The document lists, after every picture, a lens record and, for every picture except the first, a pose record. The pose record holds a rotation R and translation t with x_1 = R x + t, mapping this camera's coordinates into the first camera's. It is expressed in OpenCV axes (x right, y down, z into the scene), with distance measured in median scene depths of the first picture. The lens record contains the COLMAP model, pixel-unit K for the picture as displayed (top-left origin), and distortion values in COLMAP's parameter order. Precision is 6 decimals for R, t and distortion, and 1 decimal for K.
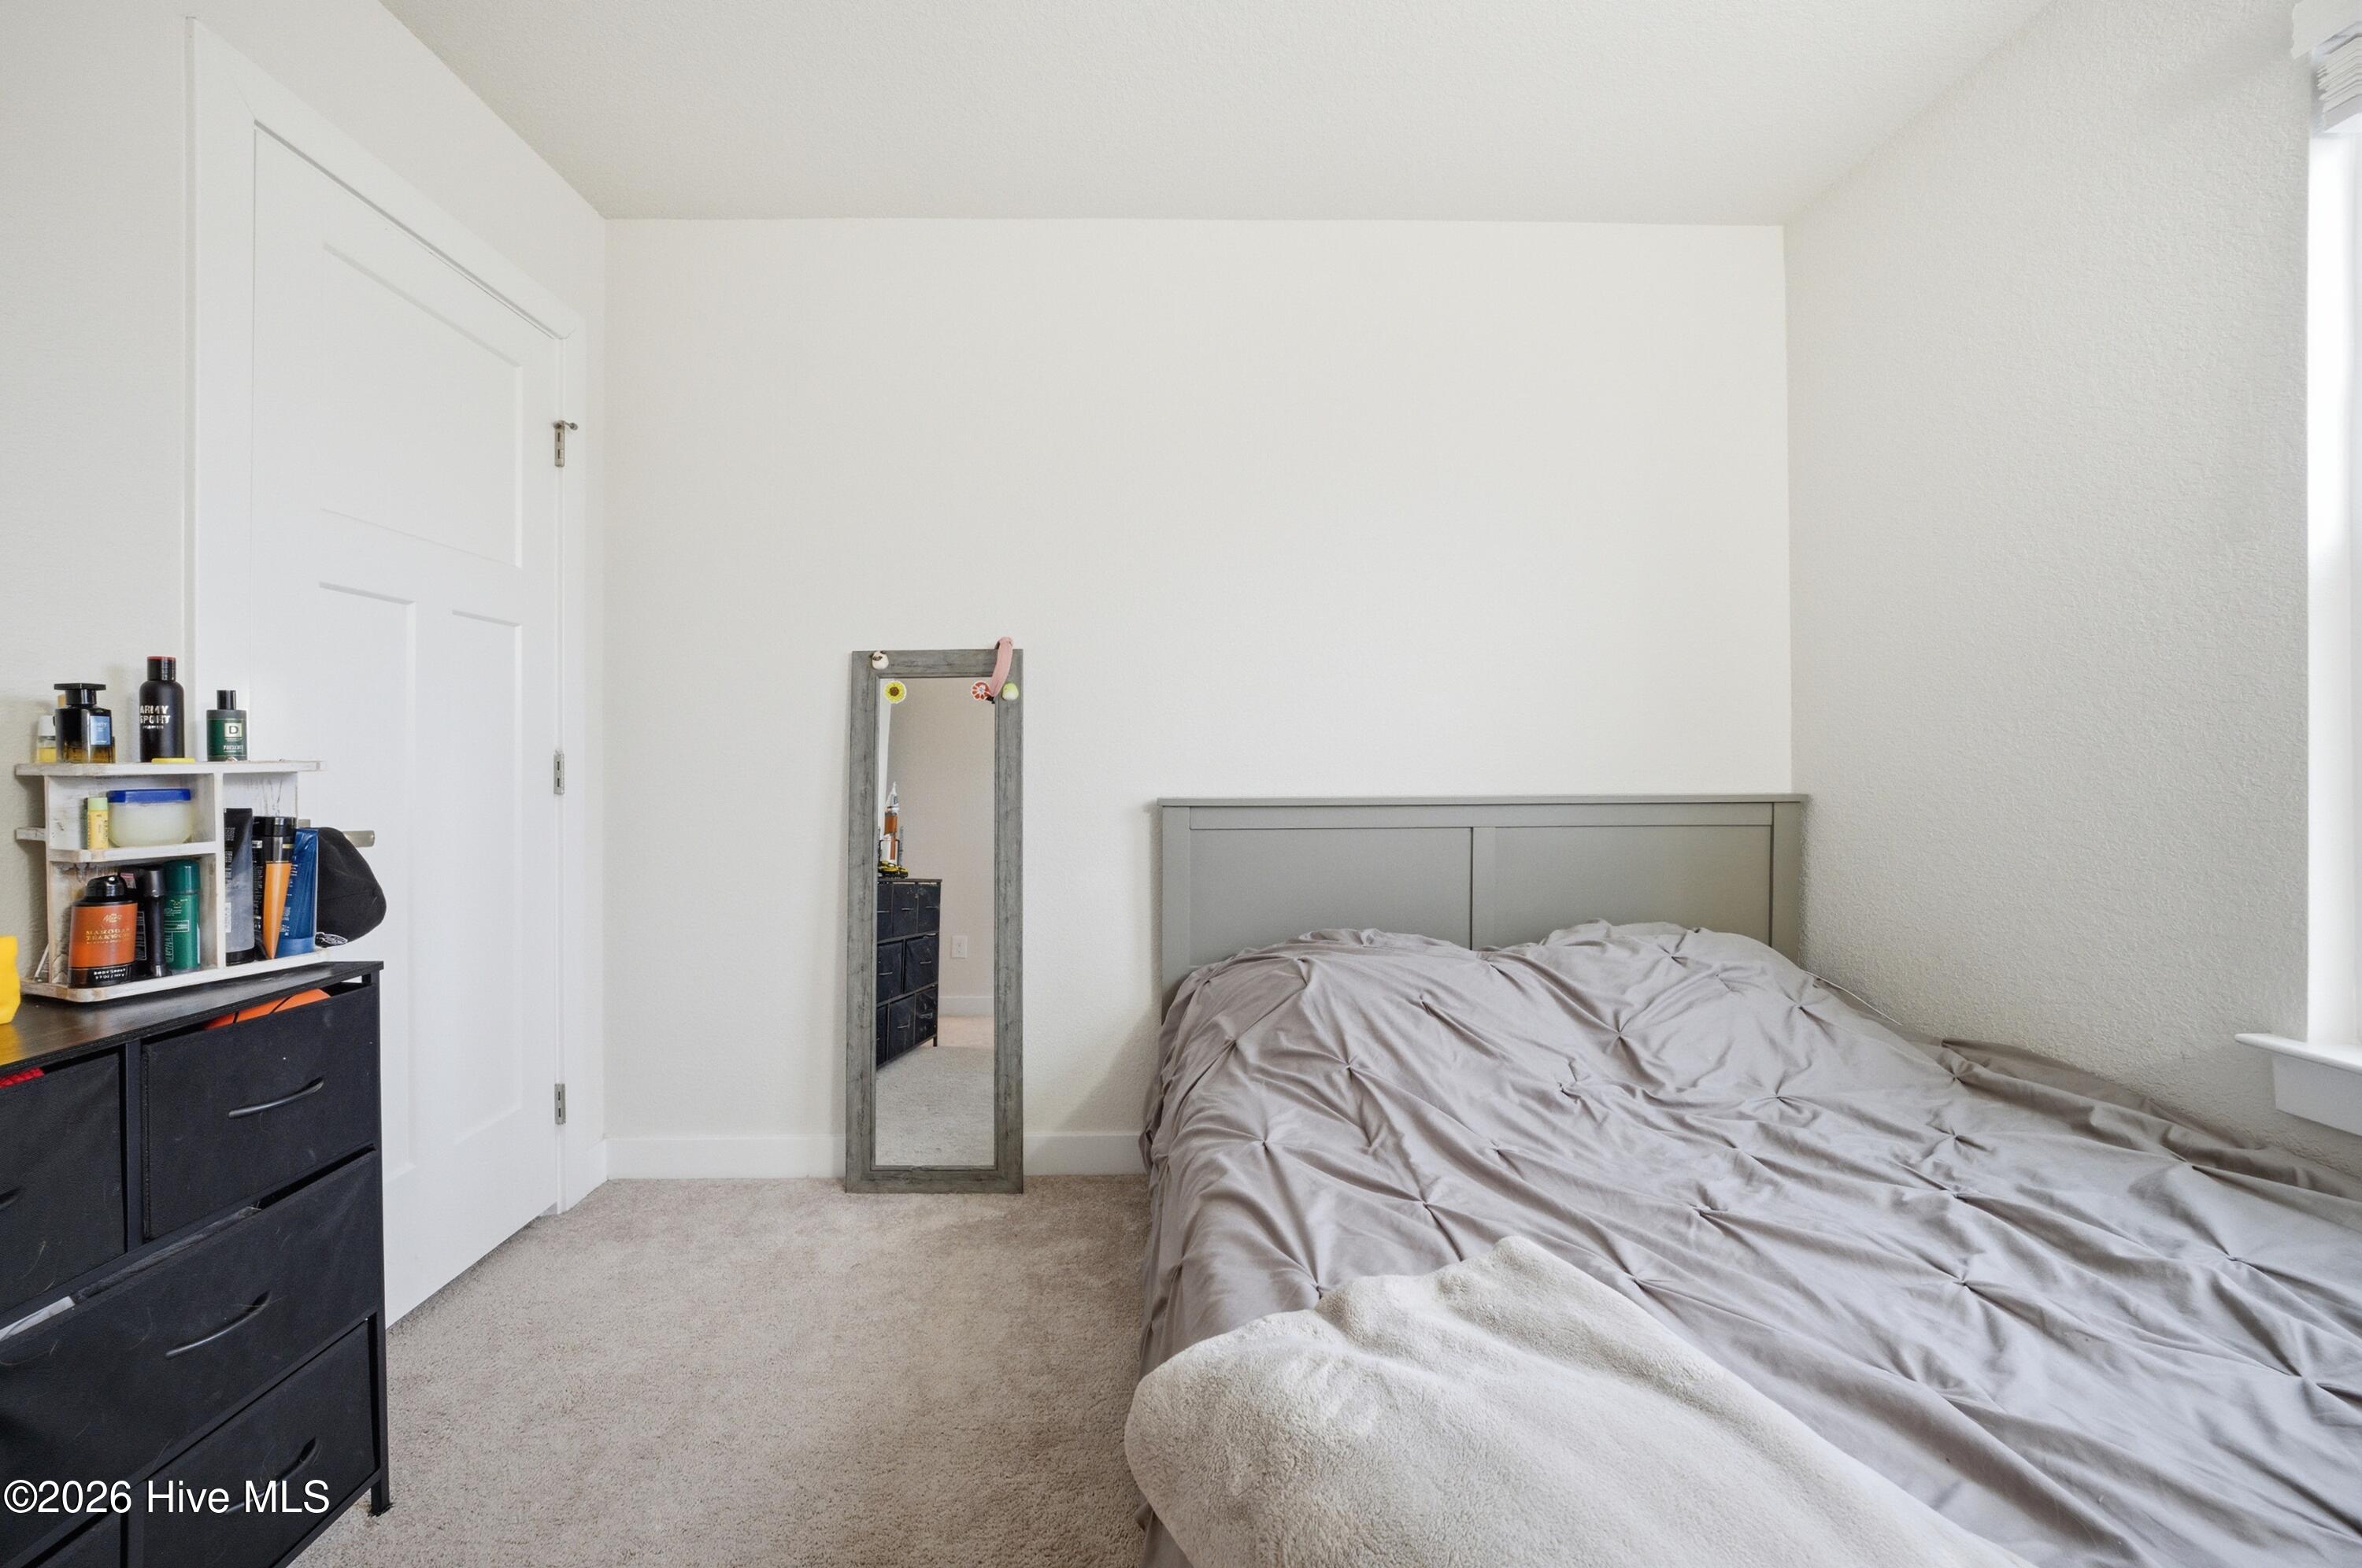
lens RADIAL K [[952.9, 0, 1177.6], [0, 952.9, 757.8], [0, 0, 1]] dist [-0.030017, 0.008071]
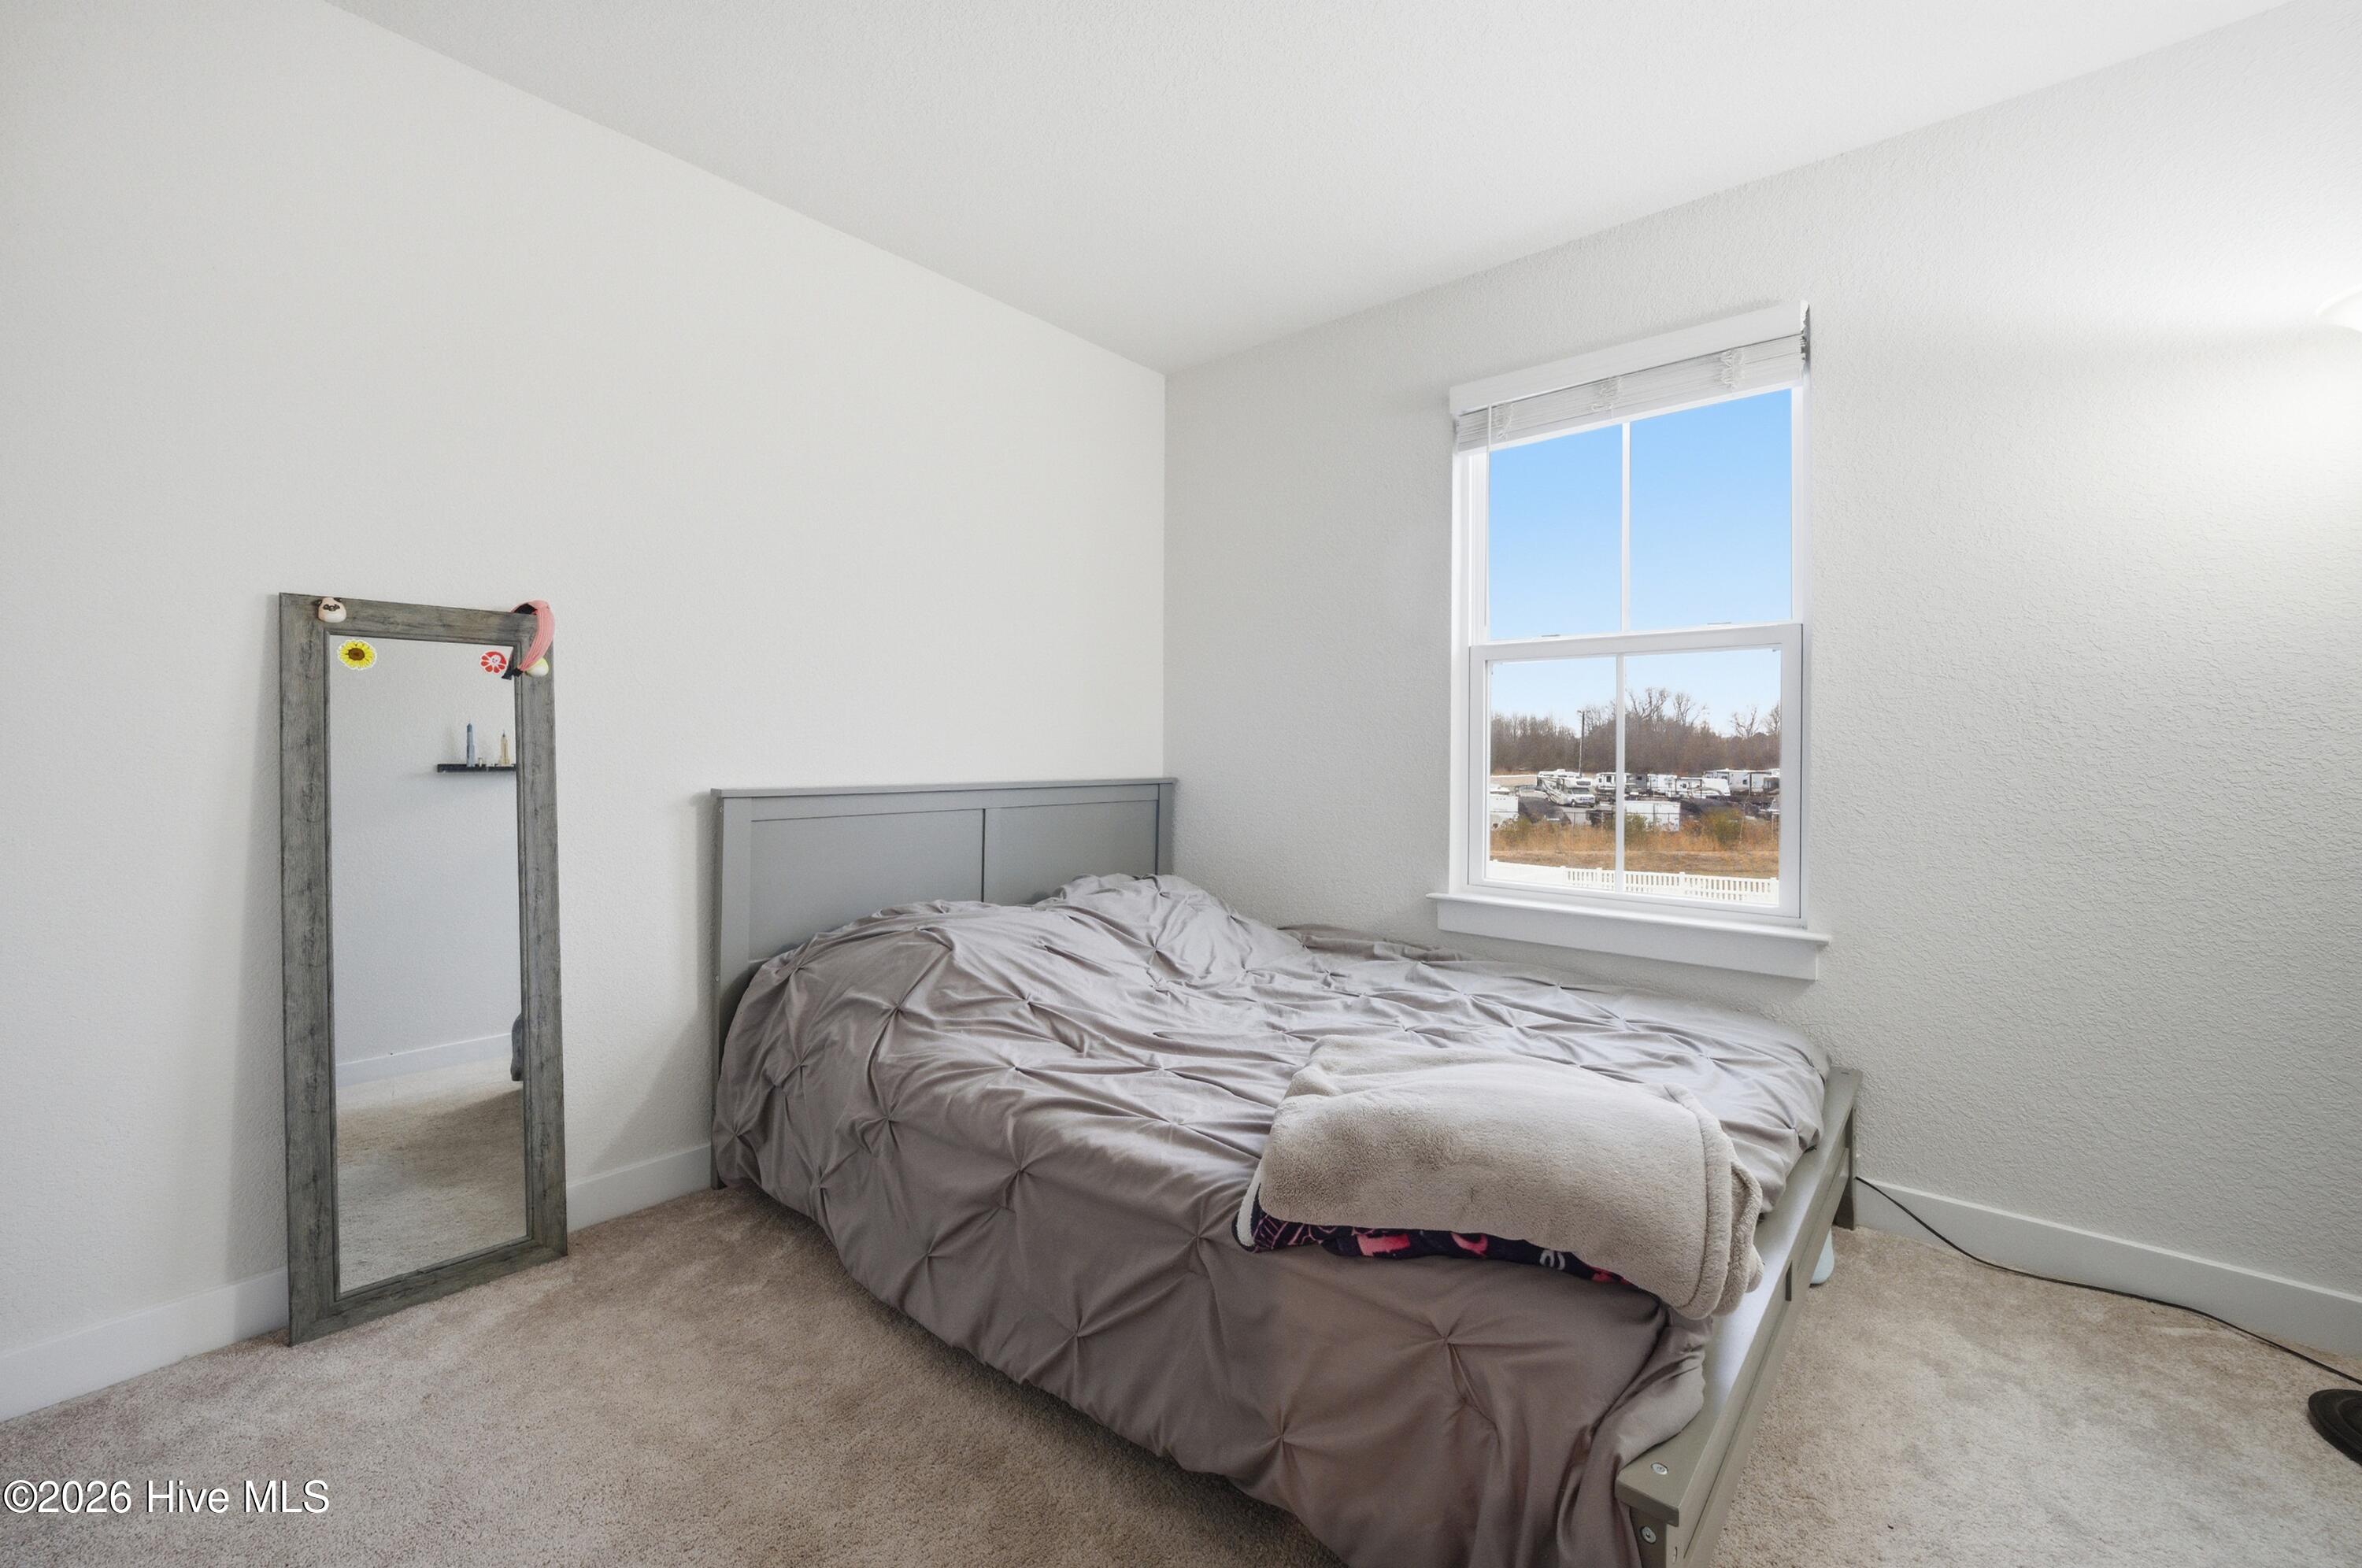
lens RADIAL K [[952.9, 0, 1177.6], [0, 952.9, 757.8], [0, 0, 1]] dist [-0.030017, 0.008071]
pose [[0.664950, 0.003789, 0.746878, -0.539527], [-0.009390, 0.999951, 0.003287, 0.004097], [-0.746829, -0.009198, 0.664953, 0.037393]]
